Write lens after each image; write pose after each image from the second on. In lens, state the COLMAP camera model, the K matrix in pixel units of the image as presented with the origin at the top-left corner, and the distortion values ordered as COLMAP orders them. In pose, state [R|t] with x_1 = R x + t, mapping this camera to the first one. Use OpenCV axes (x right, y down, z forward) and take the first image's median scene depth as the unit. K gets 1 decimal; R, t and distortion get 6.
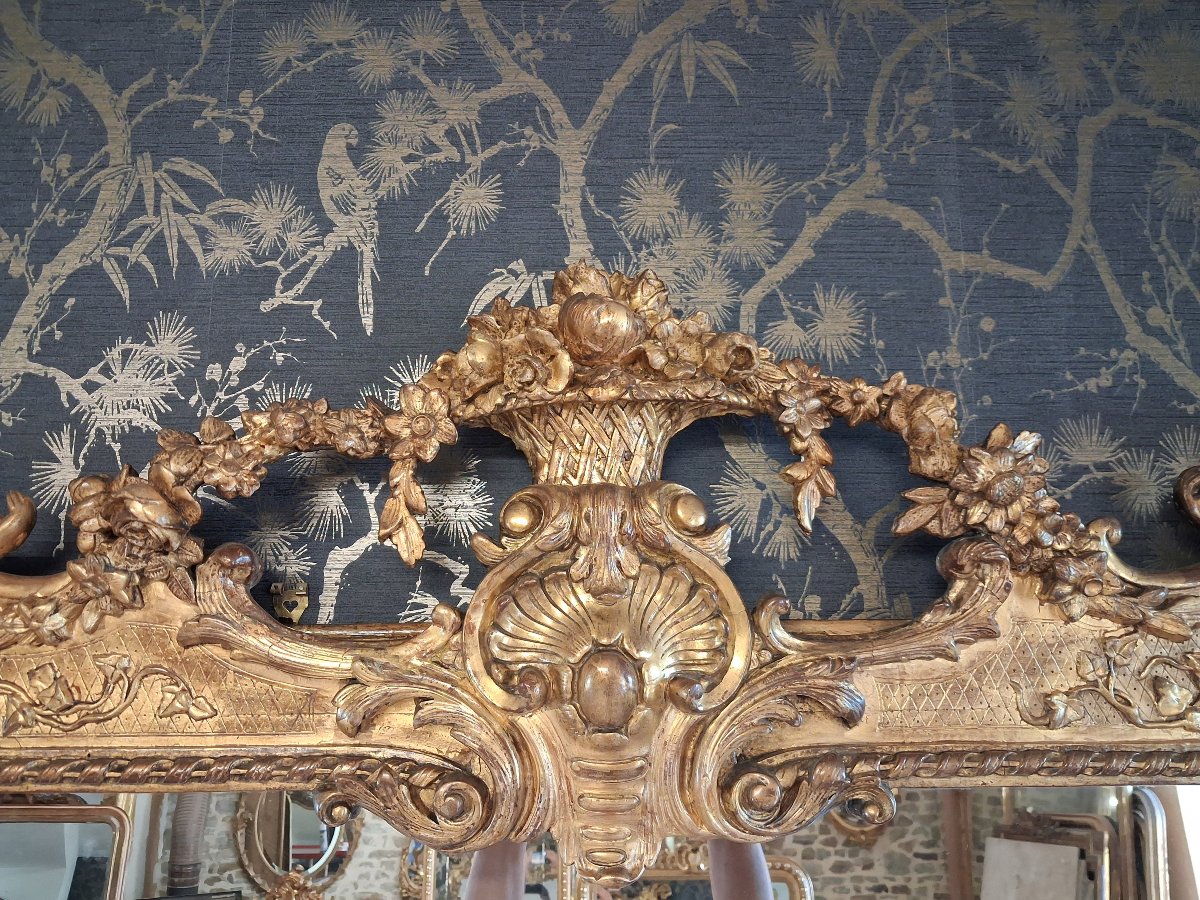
lens RADIAL K [[914.7, 0, 575.8], [0, 914.7, 454.8], [0, 0, 1]] dist [0.049455, -0.124659]
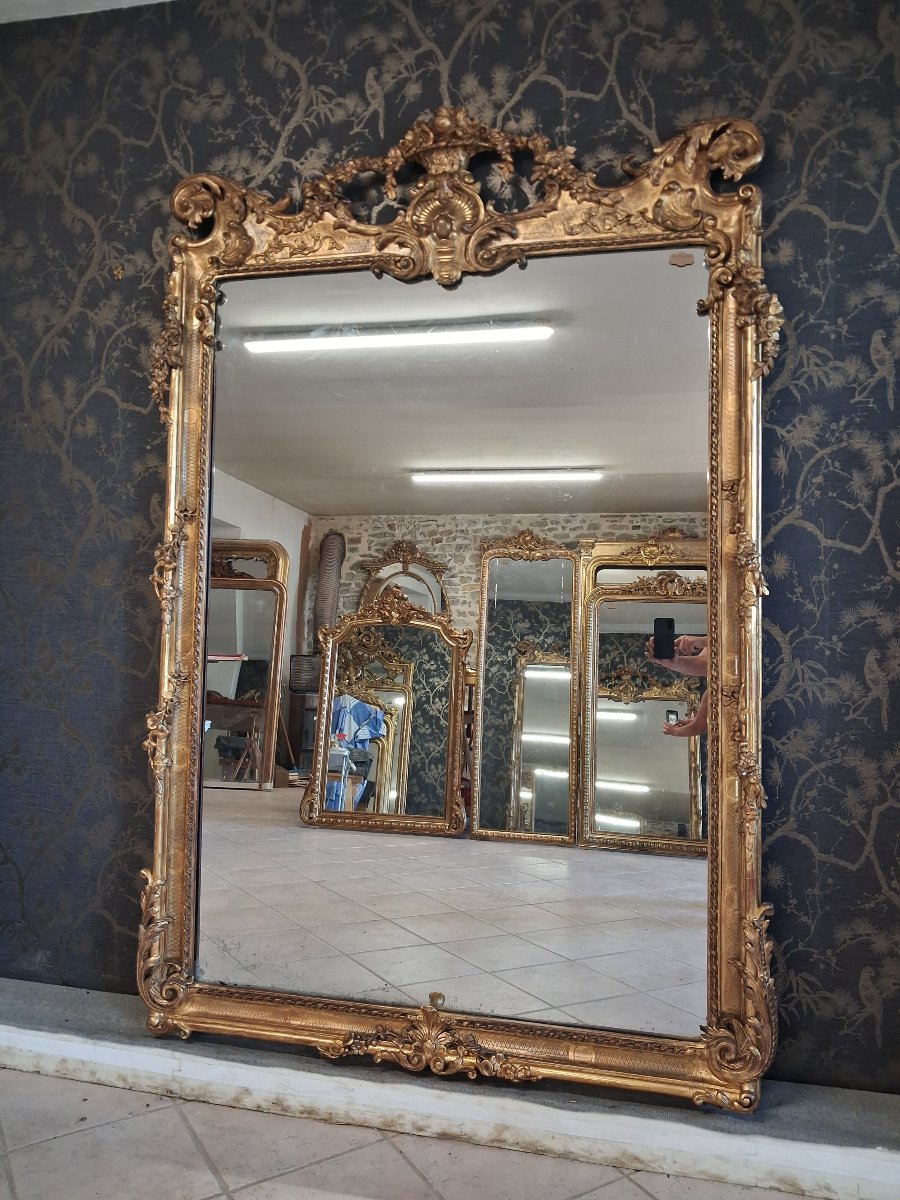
lens RADIAL K [[919.4, 0, 449.3], [0, 919.4, 562.3], [0, 0, 1]] dist [-0.048310, 0.065167]
pose [[0.970708, 0.014918, -0.239800, 0.881208], [0.033281, 0.980100, 0.195696, 0.787538], [0.237947, -0.197944, 0.950894, -2.532567]]
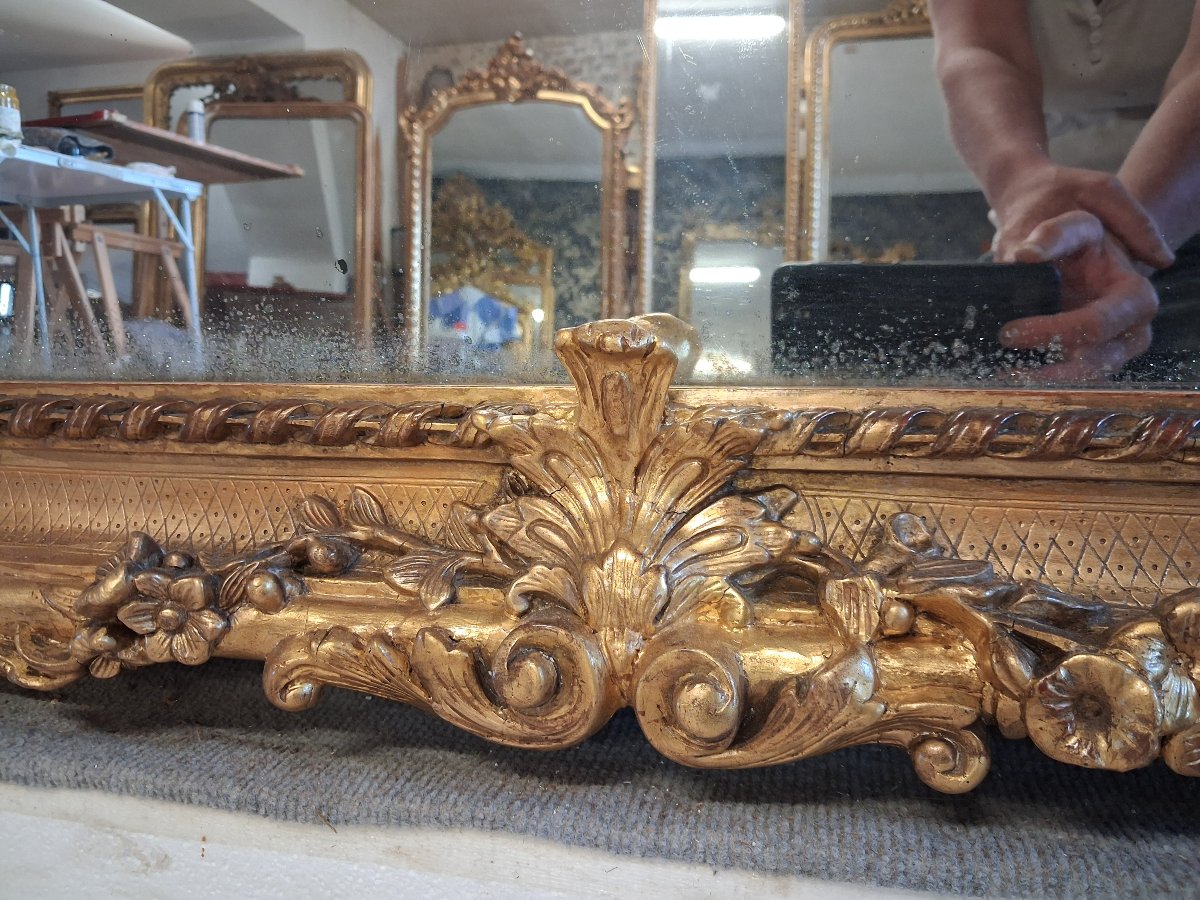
lens RADIAL K [[919.4, 0, 600.0], [0, 919.4, 450.0], [0, 0, 1]] dist [-0.048310, 0.065167]
pose [[0.973130, 0.037512, -0.227179, 0.131570], [0.059510, 0.912144, 0.405527, 2.907471], [0.222432, -0.408150, 0.885402, -0.131817]]
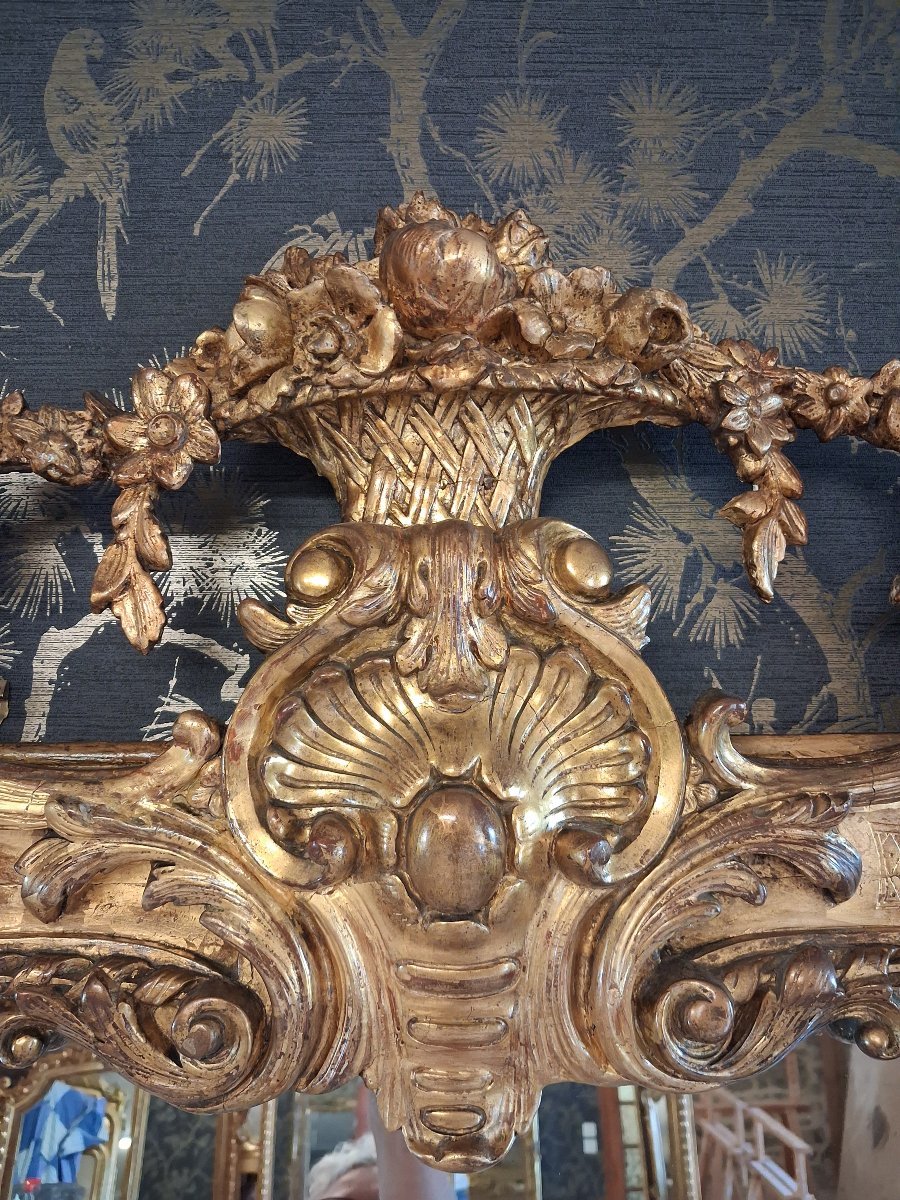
lens RADIAL K [[919.4, 0, 449.3], [0, 919.4, 562.3], [0, 0, 1]] dist [-0.048310, 0.065167]
pose [[0.999834, 0.000741, 0.018194, 0.017793], [-0.000578, 0.999960, -0.008964, 0.064207], [-0.018200, 0.008952, 0.999794, 0.357686]]
